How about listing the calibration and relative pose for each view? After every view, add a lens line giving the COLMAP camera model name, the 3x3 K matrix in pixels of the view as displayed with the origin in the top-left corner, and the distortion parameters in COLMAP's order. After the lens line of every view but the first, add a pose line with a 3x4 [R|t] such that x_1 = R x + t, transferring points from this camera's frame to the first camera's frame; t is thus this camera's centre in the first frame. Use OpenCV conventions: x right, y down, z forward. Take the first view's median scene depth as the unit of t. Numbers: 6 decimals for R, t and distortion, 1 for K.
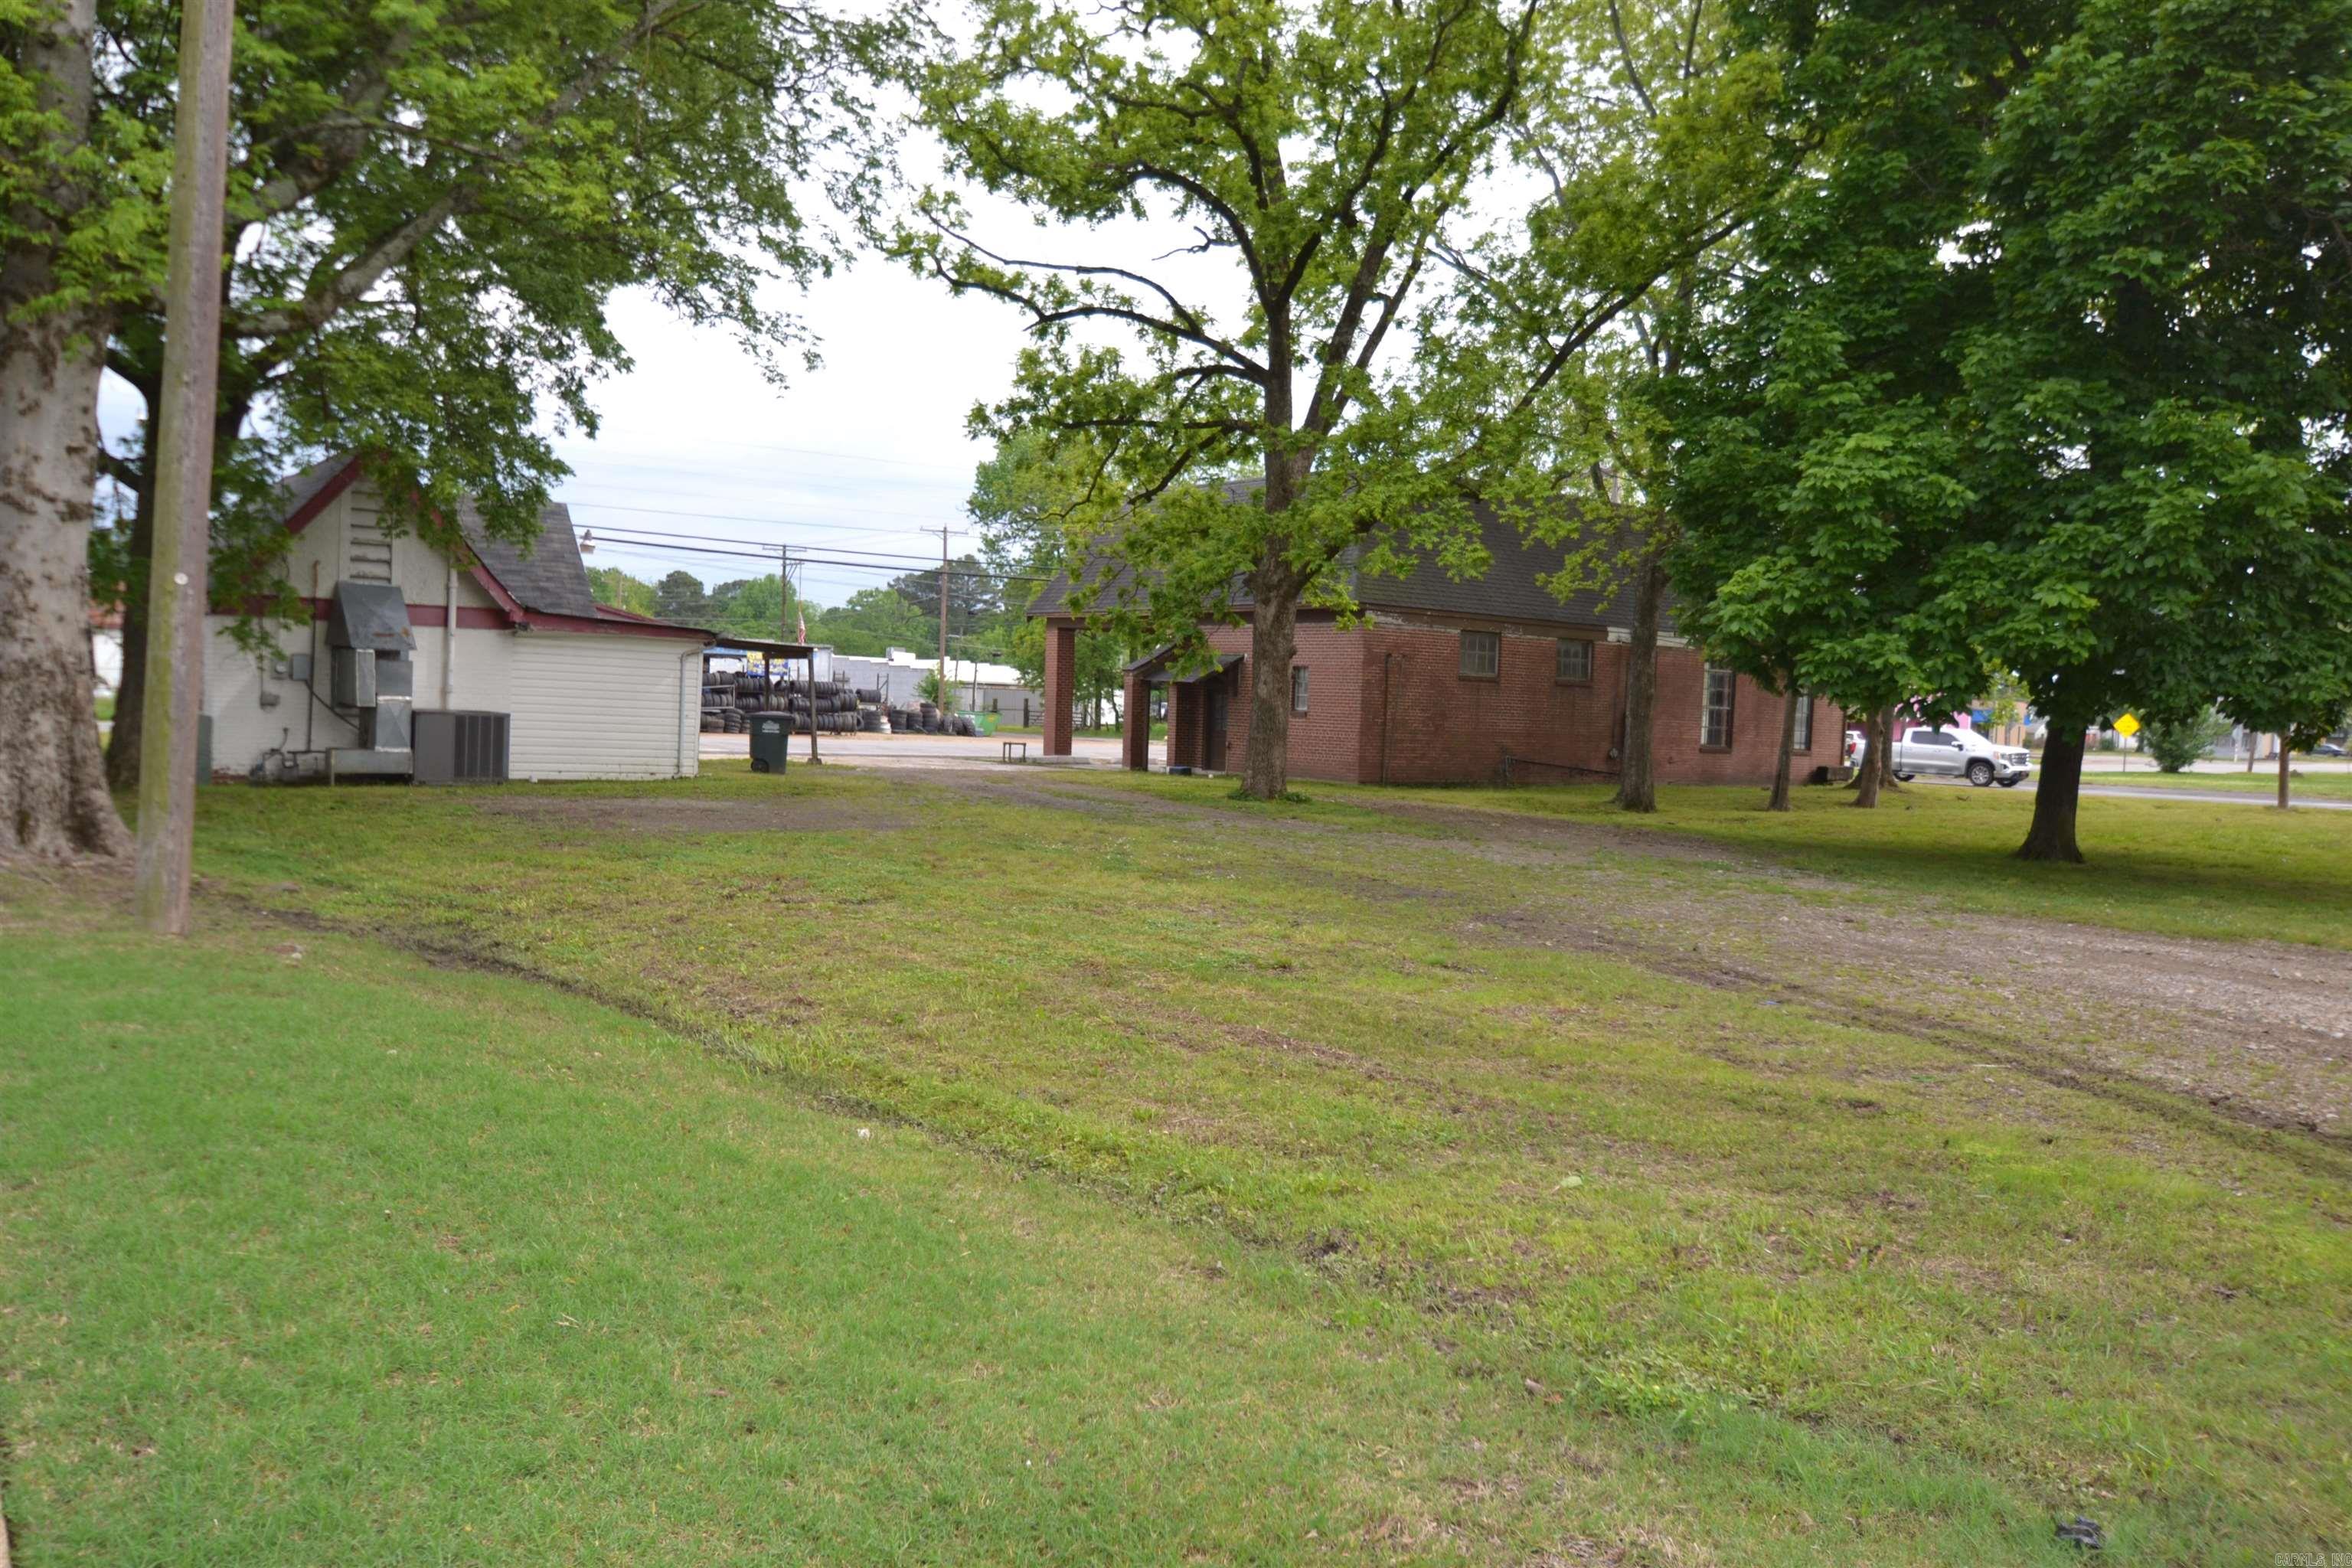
lens RADIAL K [[1751.2, 0, 1185.3], [0, 1751.2, 784.1], [0, 0, 1]] dist [-0.053935, 0.011644]
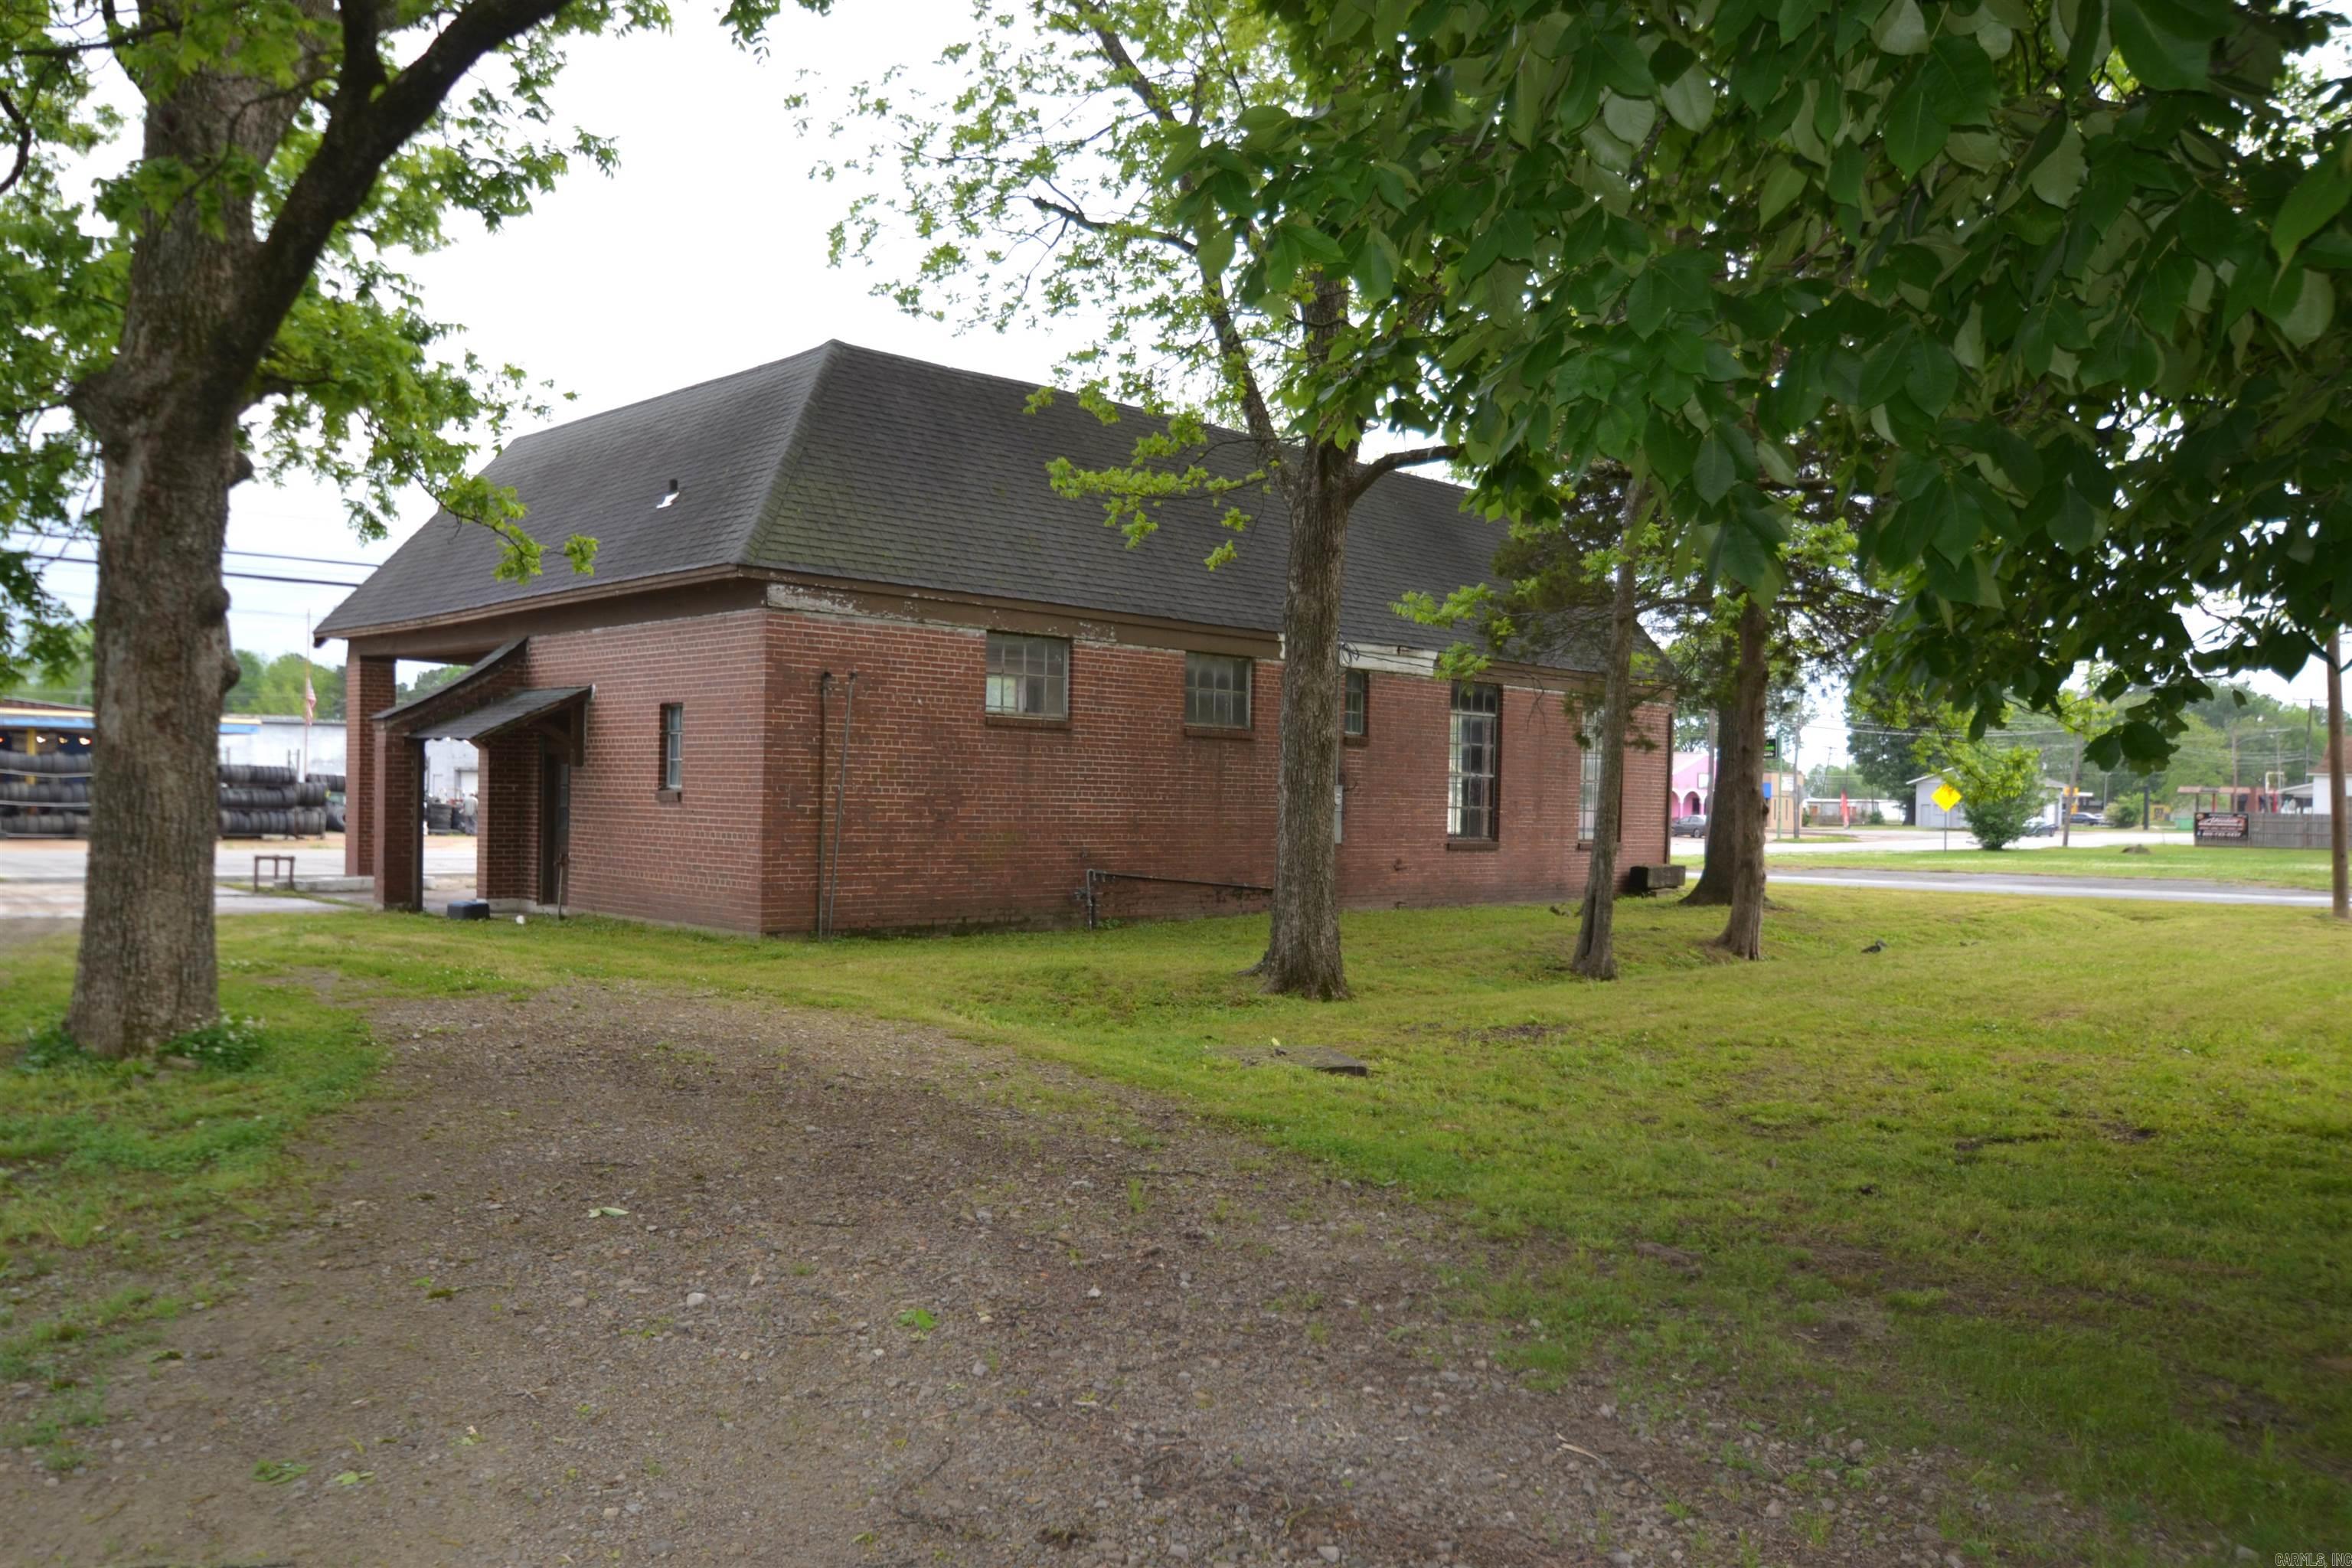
lens RADIAL K [[1751.2, 0, 1168.8], [0, 1751.2, 788.1], [0, 0, 1]] dist [-0.053935, 0.011644]
pose [[0.992528, -0.015966, 0.120966, 0.125267], [0.021770, 0.998667, -0.046807, -0.013231], [-0.120057, 0.049090, 0.991552, 0.406286]]
